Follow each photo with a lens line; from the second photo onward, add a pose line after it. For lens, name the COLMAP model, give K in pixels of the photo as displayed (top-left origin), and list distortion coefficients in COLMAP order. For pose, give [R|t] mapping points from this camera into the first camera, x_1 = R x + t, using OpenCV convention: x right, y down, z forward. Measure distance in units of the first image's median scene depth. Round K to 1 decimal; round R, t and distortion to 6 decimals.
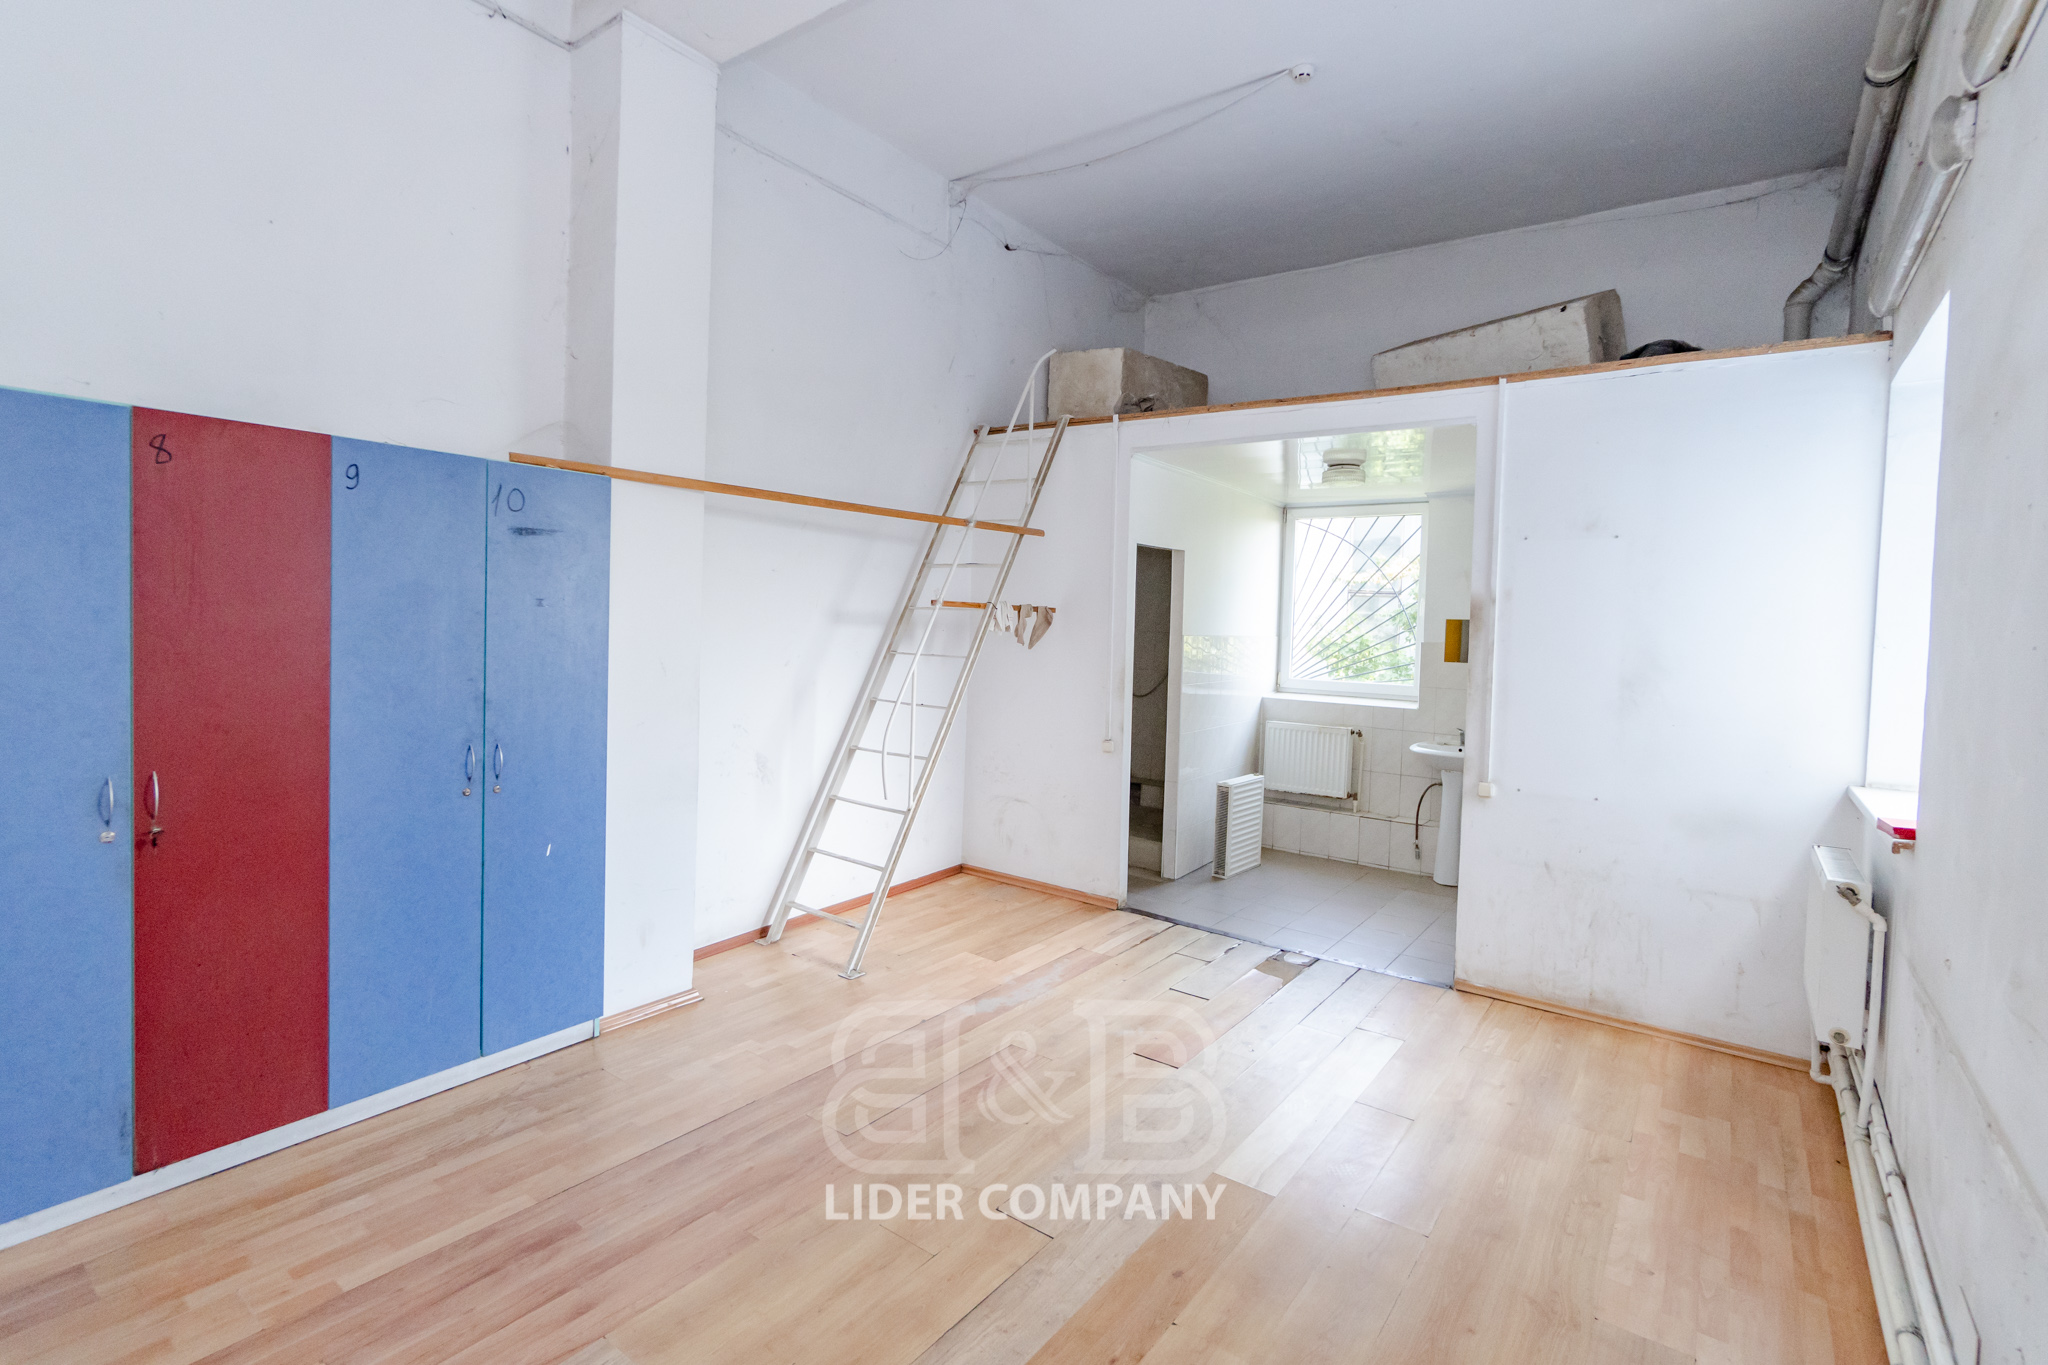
lens RADIAL K [[920.3, 0, 1024.0], [0, 920.3, 682.5], [0, 0, 1]] dist [-0.001688, -0.000135]
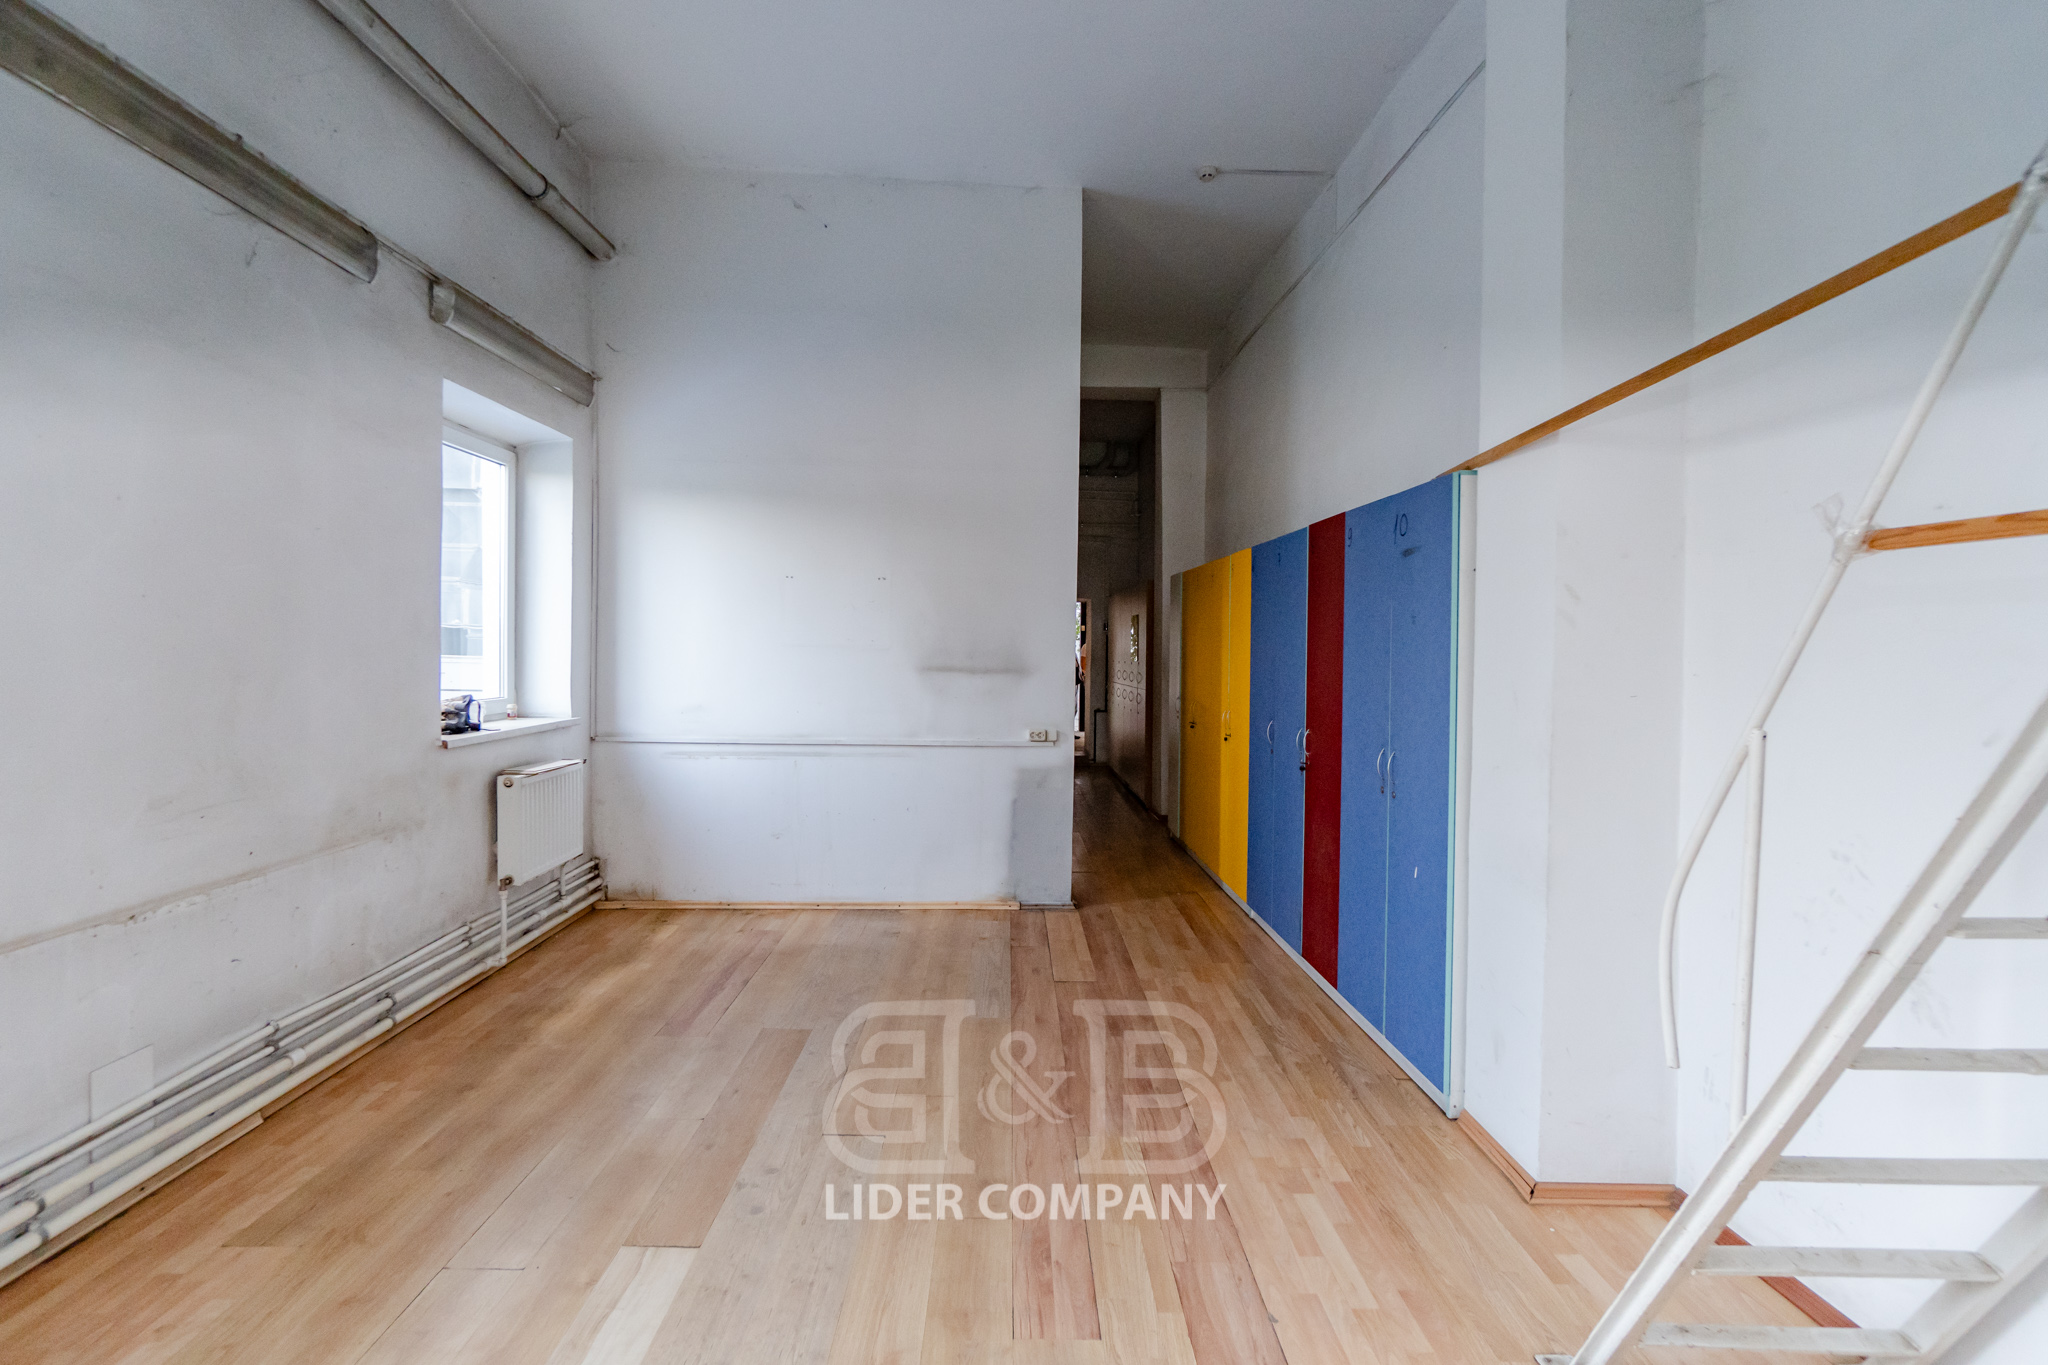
lens RADIAL K [[920.3, 0, 1024.0], [0, 920.3, 682.5], [0, 0, 1]] dist [-0.001688, -0.000135]
pose [[-0.779419, -0.015643, -0.626307, 0.520689], [-0.083694, 0.993328, 0.079345, -0.075363], [0.620887, 0.114262, -0.775528, 1.817635]]
